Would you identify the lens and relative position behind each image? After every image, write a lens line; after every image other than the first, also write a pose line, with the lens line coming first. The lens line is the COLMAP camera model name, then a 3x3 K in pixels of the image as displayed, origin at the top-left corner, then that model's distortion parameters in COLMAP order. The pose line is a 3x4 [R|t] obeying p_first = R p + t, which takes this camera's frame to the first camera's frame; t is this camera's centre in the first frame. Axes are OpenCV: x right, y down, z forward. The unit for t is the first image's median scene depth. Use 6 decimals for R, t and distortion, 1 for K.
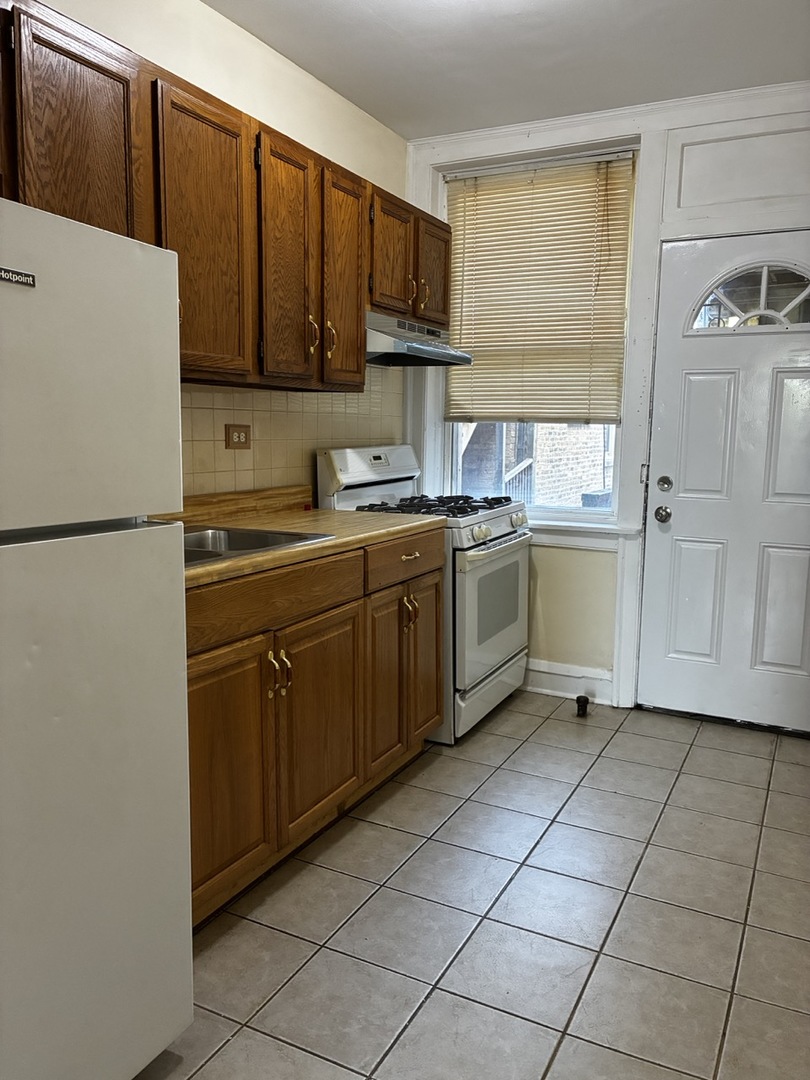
lens RADIAL K [[815.2, 0, 405.0], [0, 815.2, 540.0], [0, 0, 1]] dist [0.018620, -0.006136]
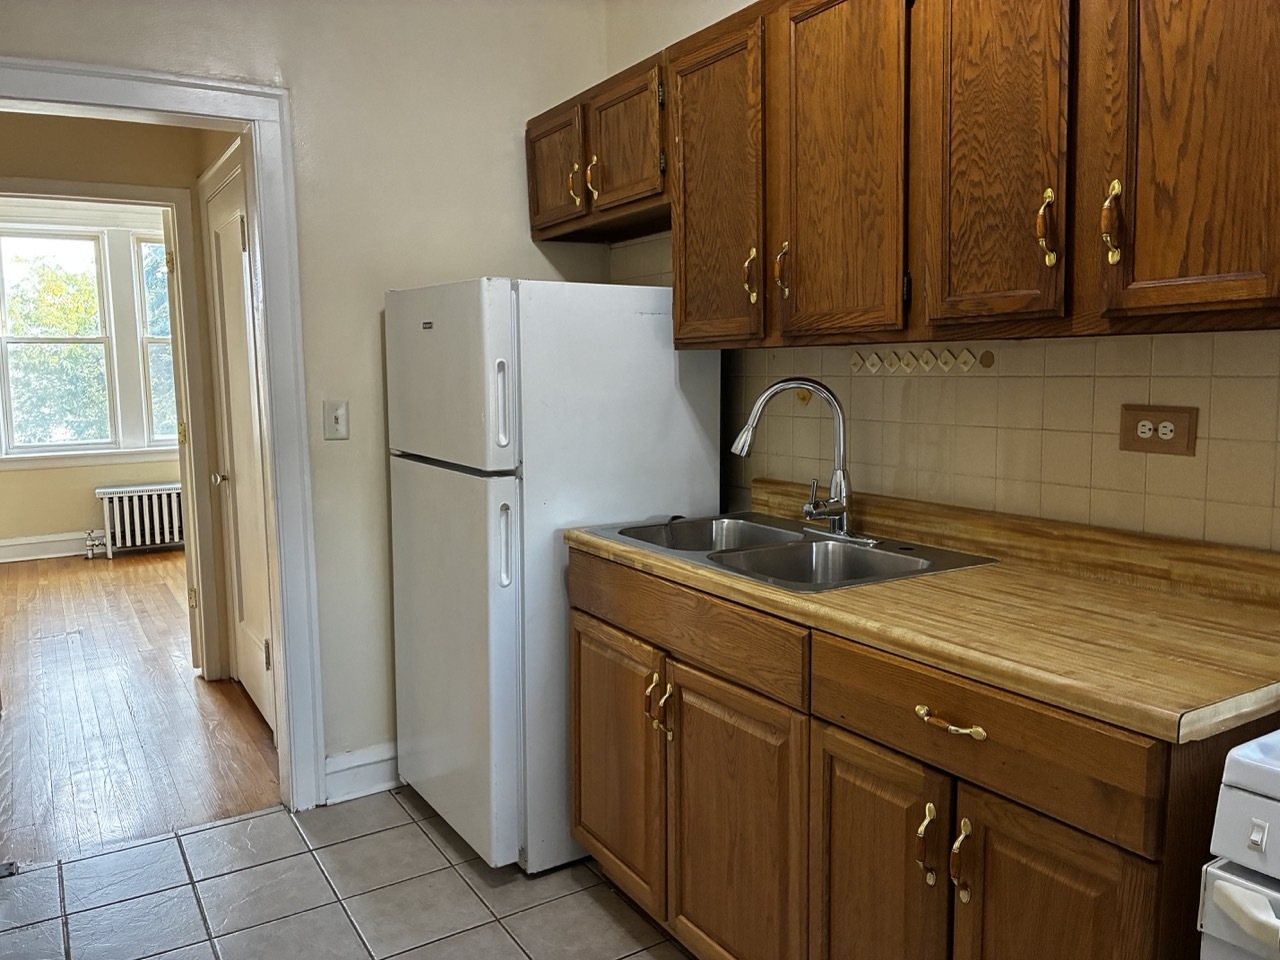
lens RADIAL K [[966.1, 0, 631.0], [0, 966.1, 469.1], [0, 0, 1]] dist [0.018620, -0.006136]
pose [[-0.515804, 0.087129, -0.852265, 0.562089], [-0.110258, 0.979790, 0.166896, -0.192837], [0.849582, 0.180054, -0.495773, 1.182919]]
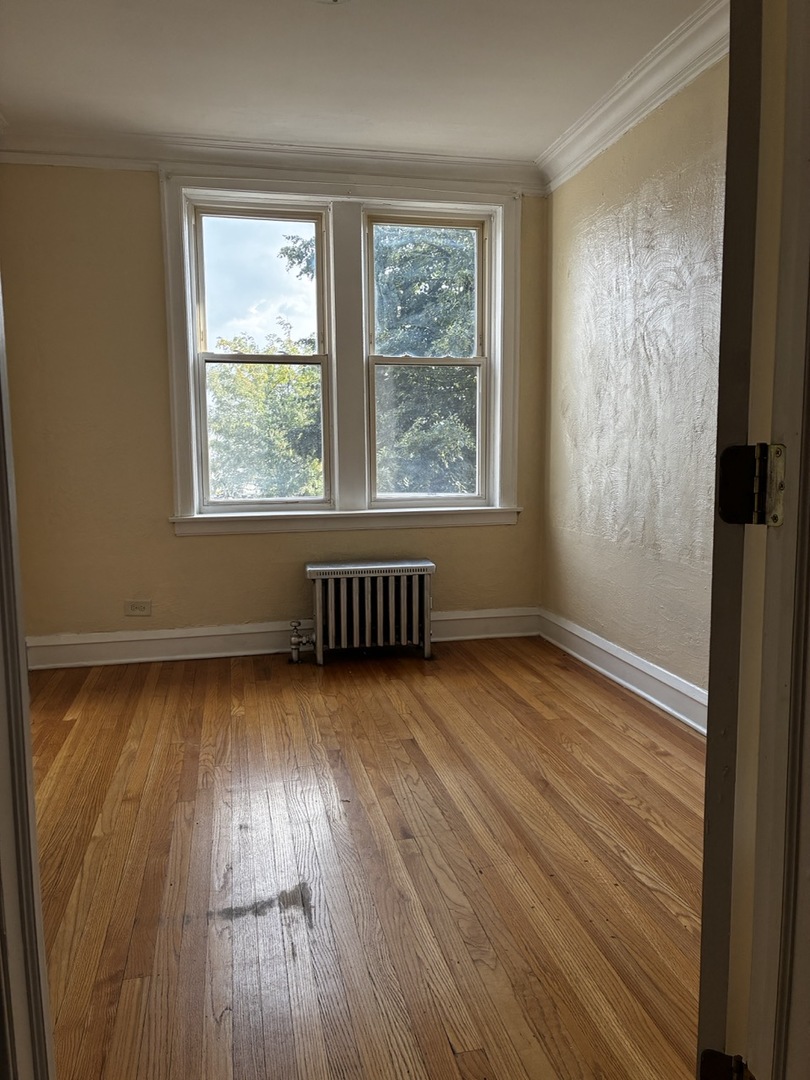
lens RADIAL K [[829.1, 0, 433.4], [0, 829.1, 537.3], [0, 0, 1]] dist [0.058190, -0.001385]
pose [[-0.754358, 0.066044, -0.653133, 0.384622], [-0.094298, 0.973707, 0.207372, -0.124550], [0.649656, 0.218022, -0.728295, 0.842258]]
